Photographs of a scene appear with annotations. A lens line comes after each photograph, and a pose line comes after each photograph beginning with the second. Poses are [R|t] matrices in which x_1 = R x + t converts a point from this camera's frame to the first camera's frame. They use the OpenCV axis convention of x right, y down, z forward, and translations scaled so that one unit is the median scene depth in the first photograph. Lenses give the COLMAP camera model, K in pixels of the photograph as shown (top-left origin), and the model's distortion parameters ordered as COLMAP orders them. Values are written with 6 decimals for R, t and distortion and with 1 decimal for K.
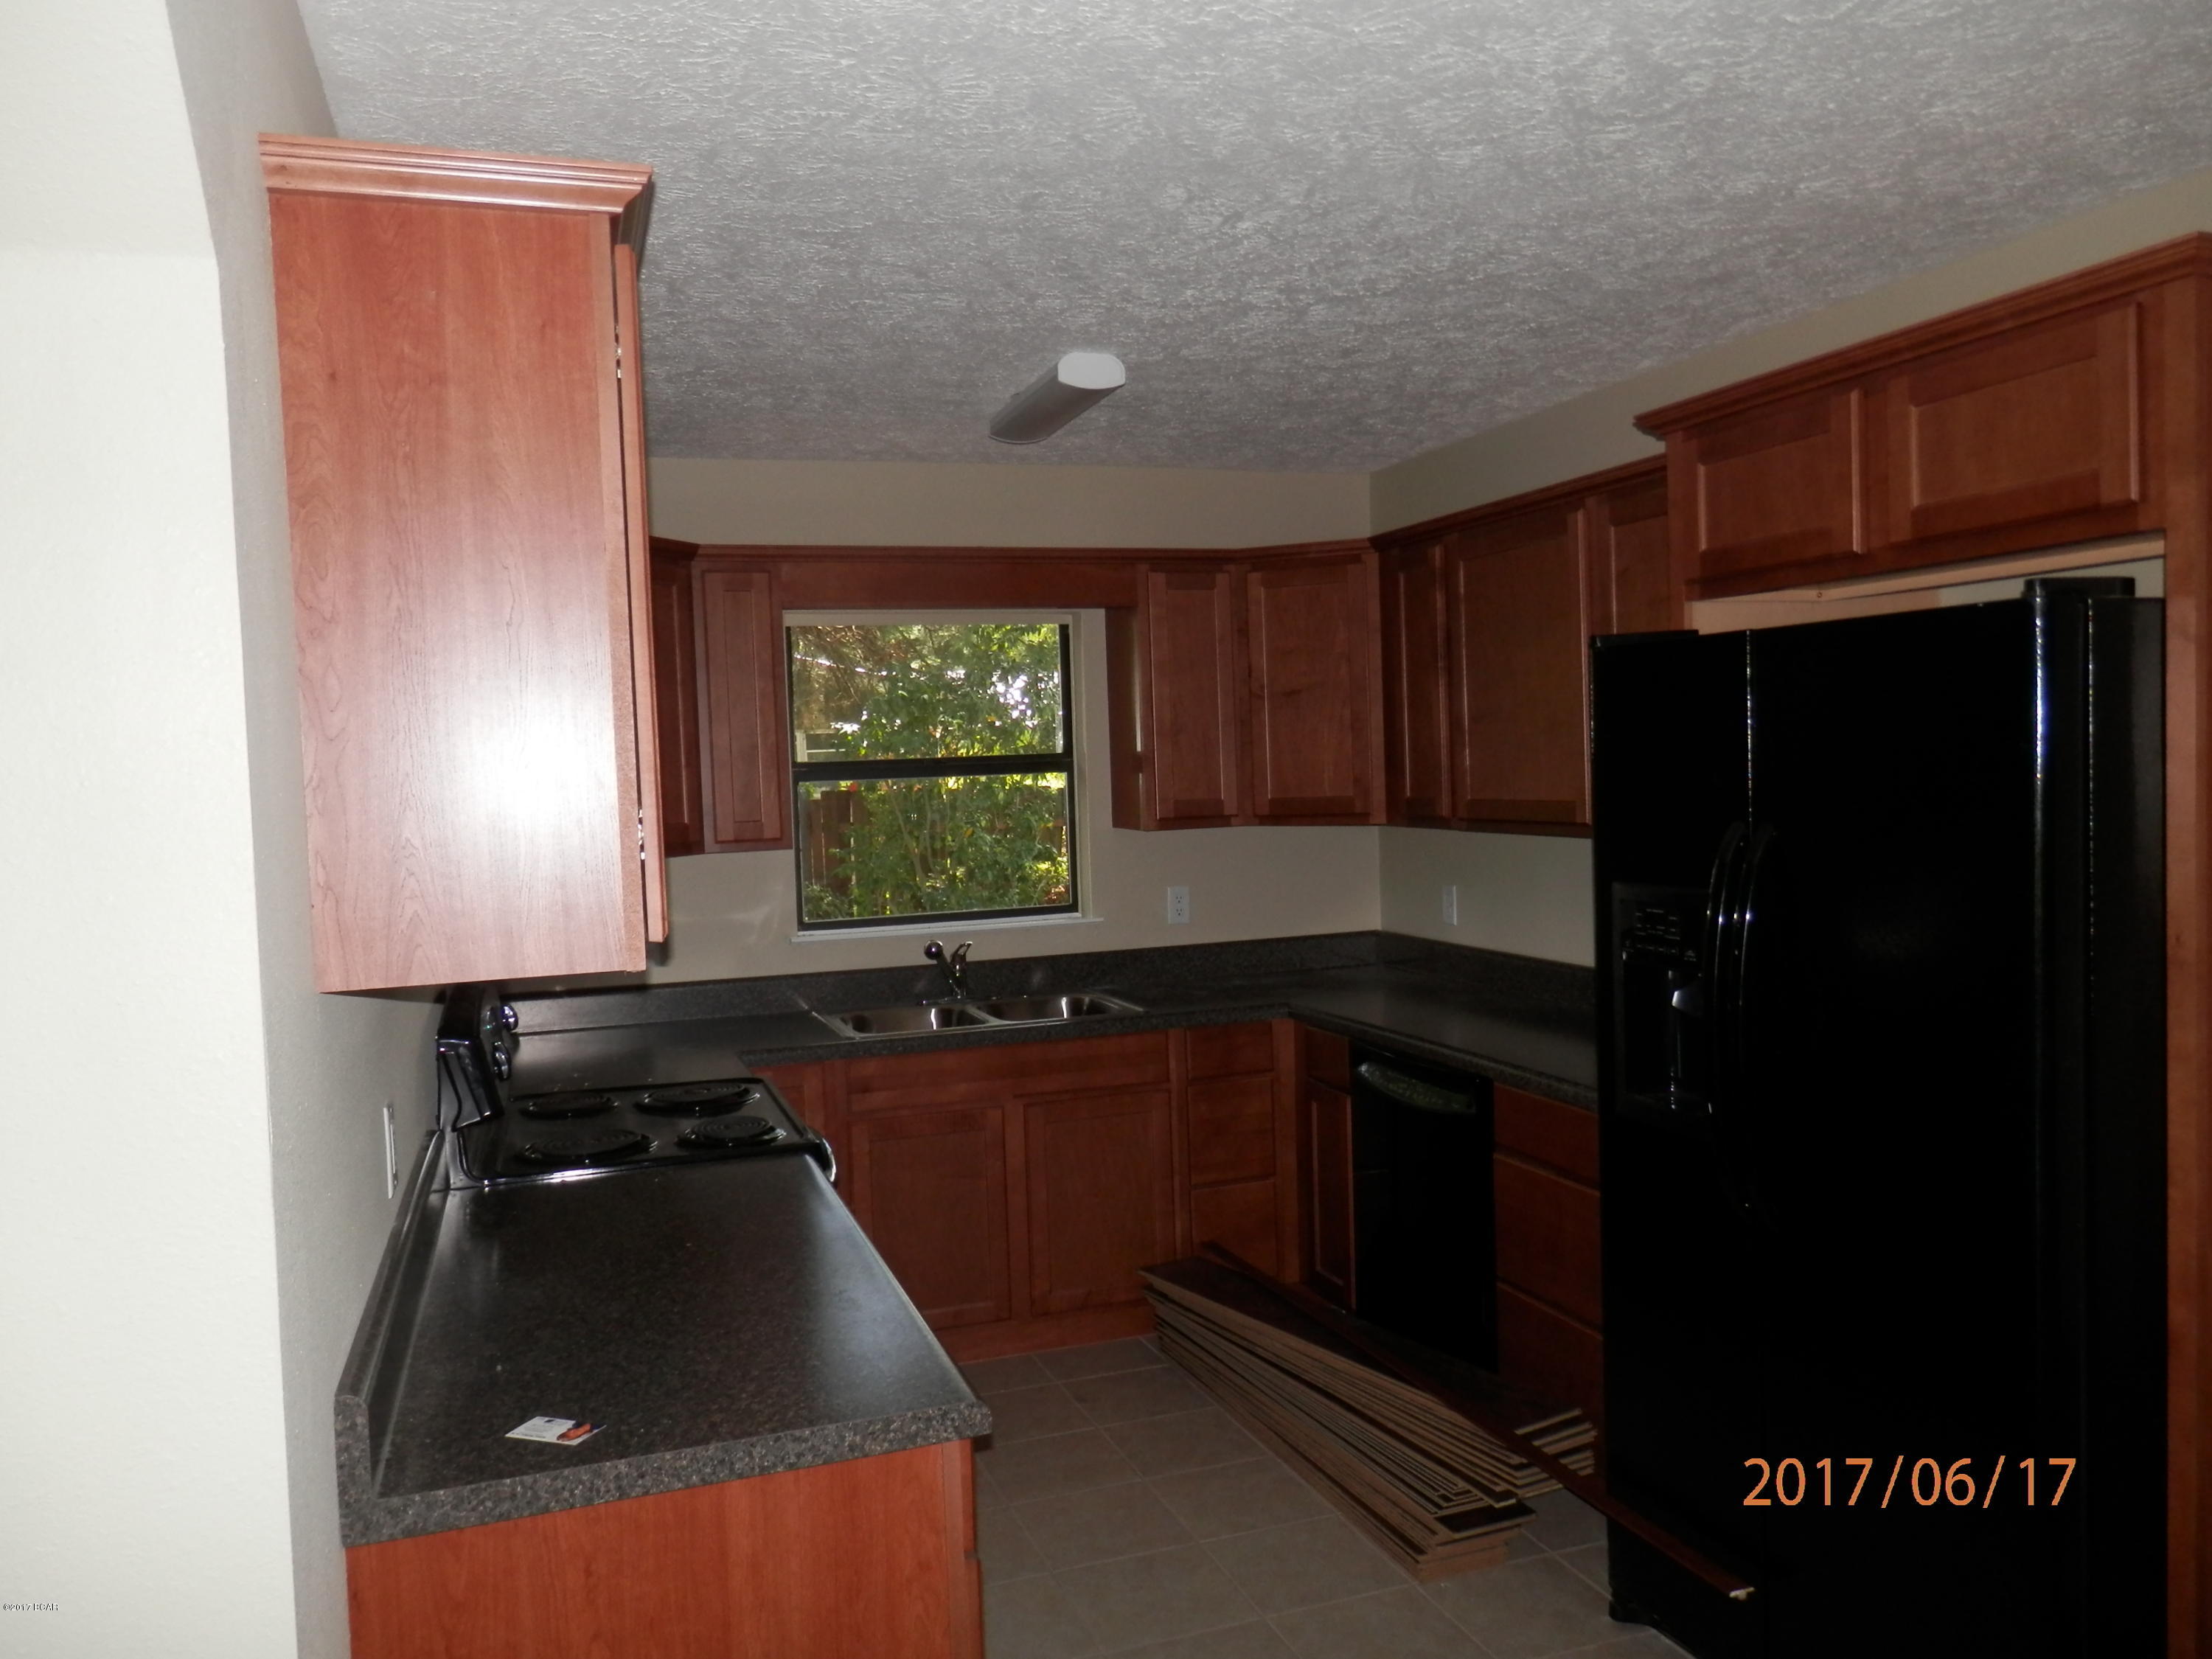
lens RADIAL K [[1642.8, 0, 1105.5], [0, 1642.8, 826.3], [0, 0, 1]] dist [-0.009175, 0.013157]
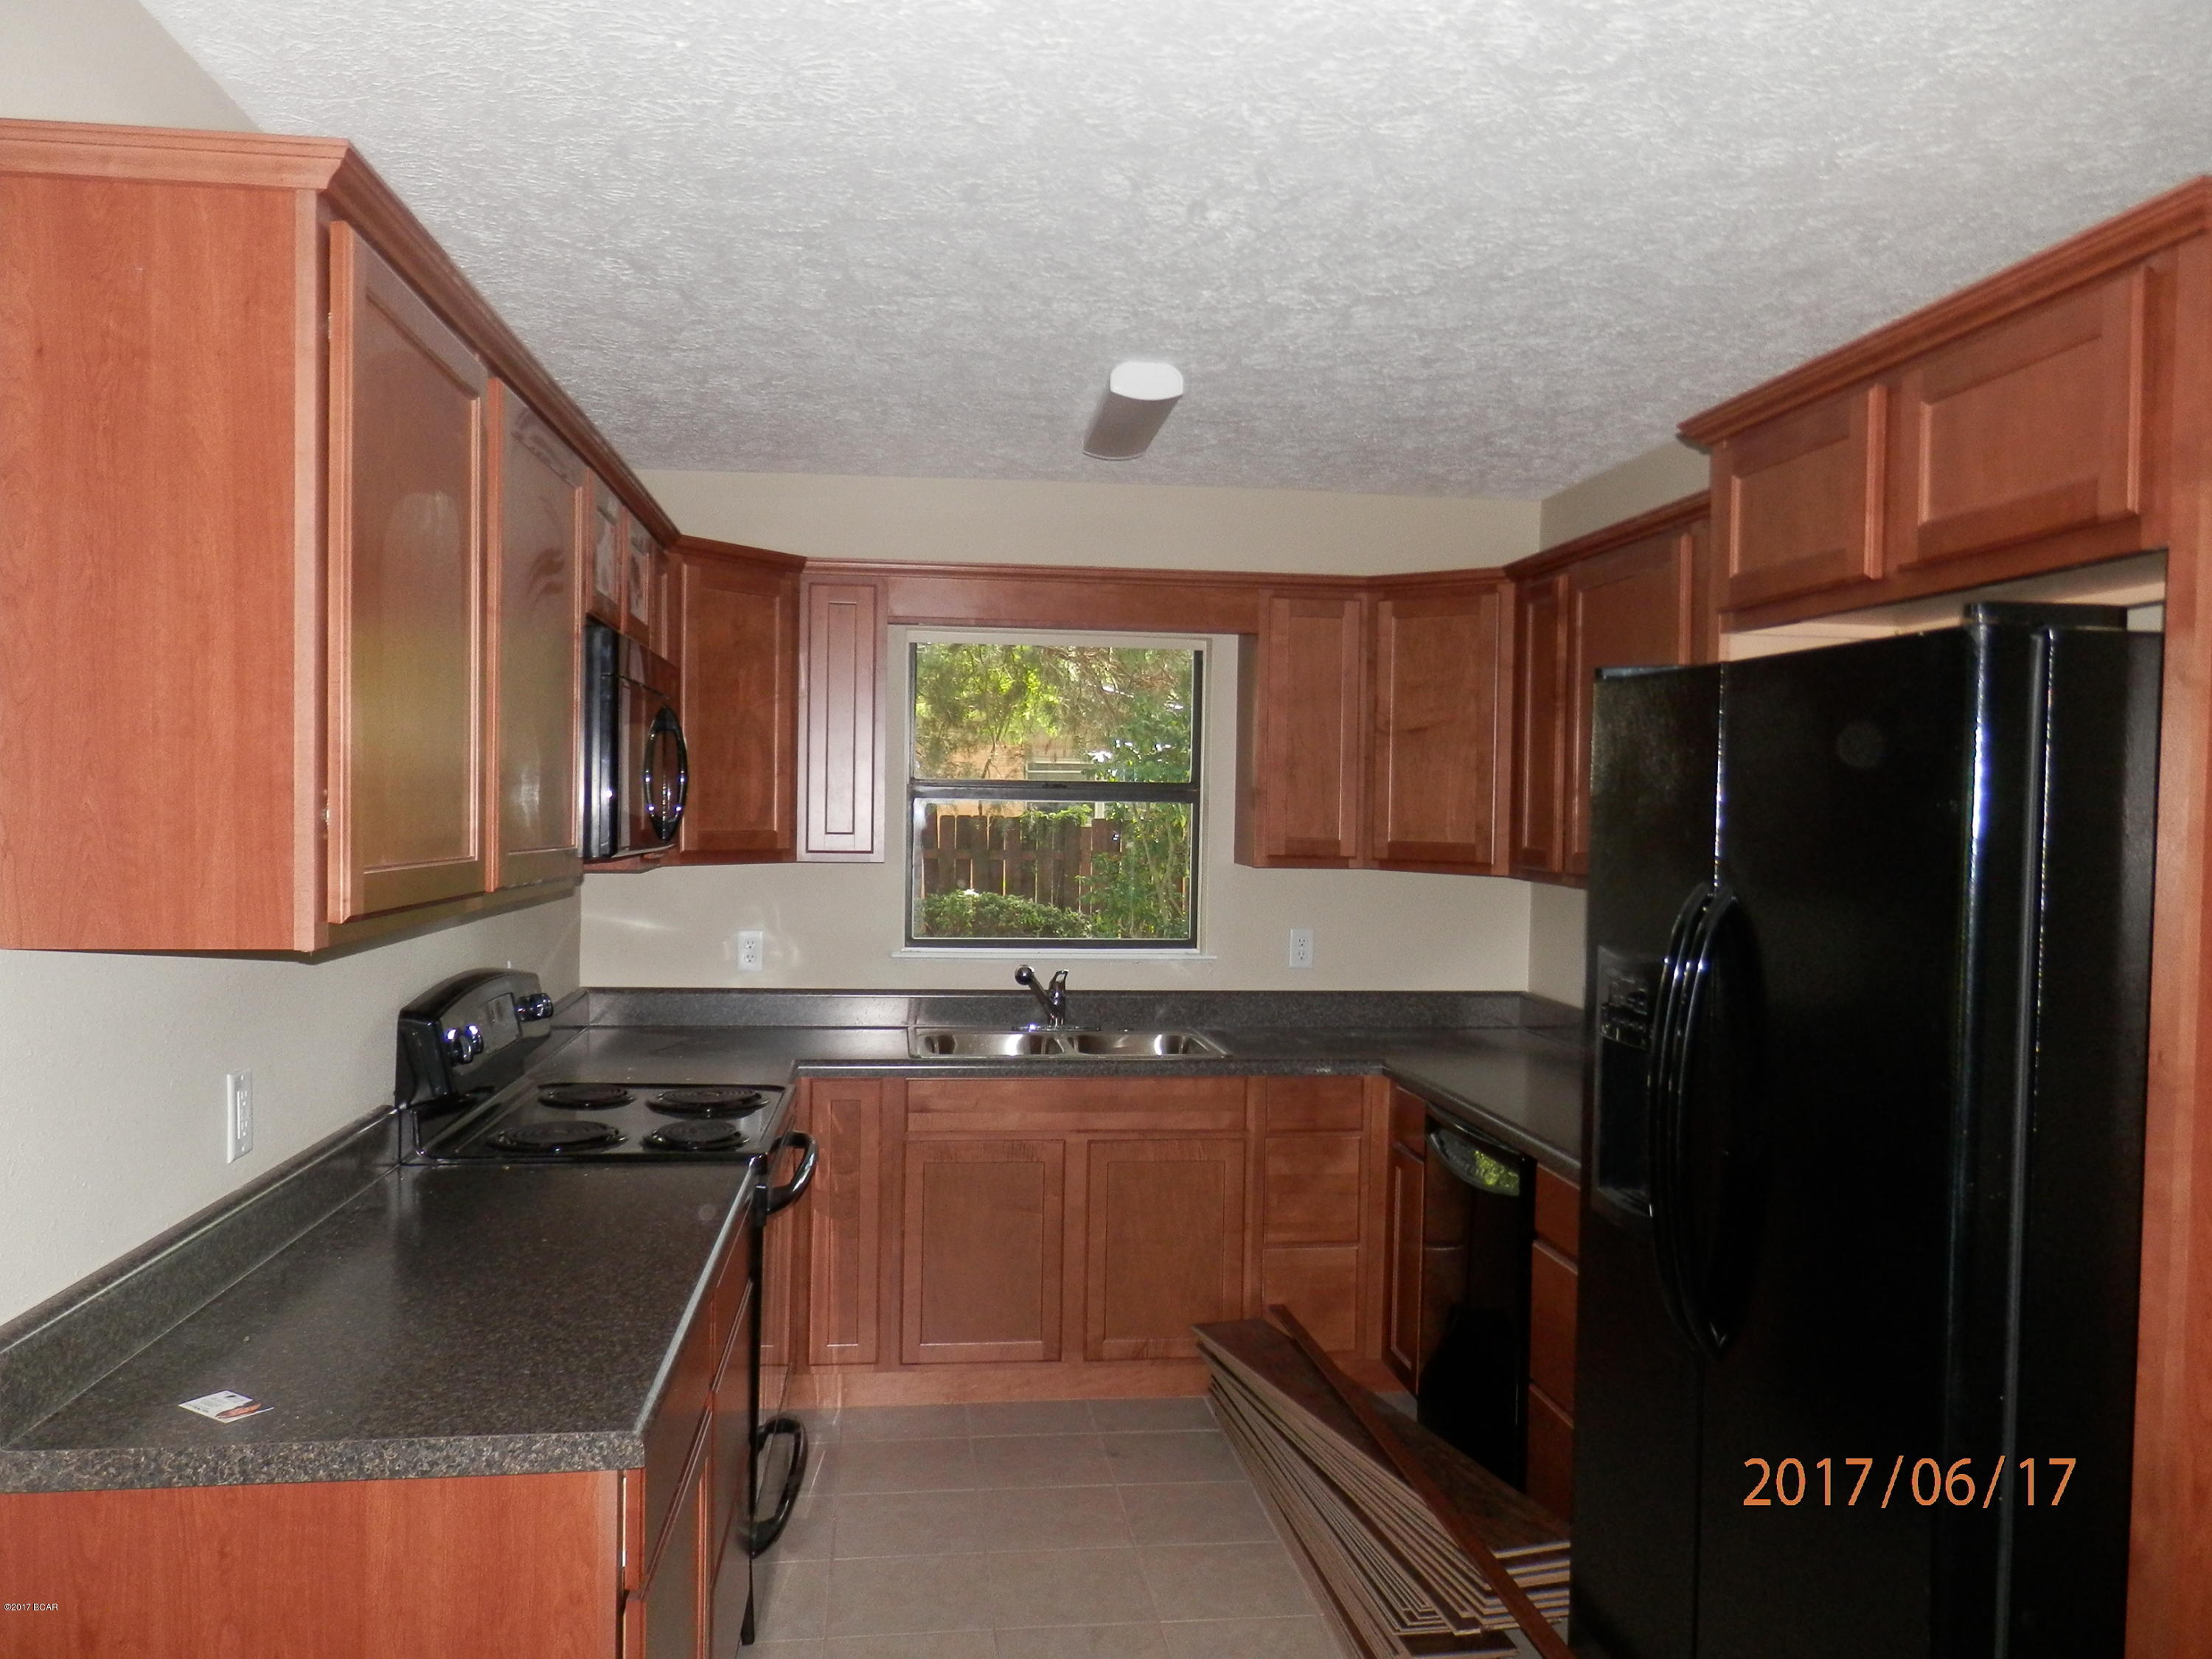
lens RADIAL K [[1642.8, 0, 1107.0], [0, 1642.8, 835.4], [0, 0, 1]] dist [-0.009175, 0.013157]
pose [[0.975939, 0.056127, -0.210695, 0.218295], [-0.059925, 0.998135, -0.011681, 0.000650], [0.209647, 0.024026, 0.977482, 0.073822]]
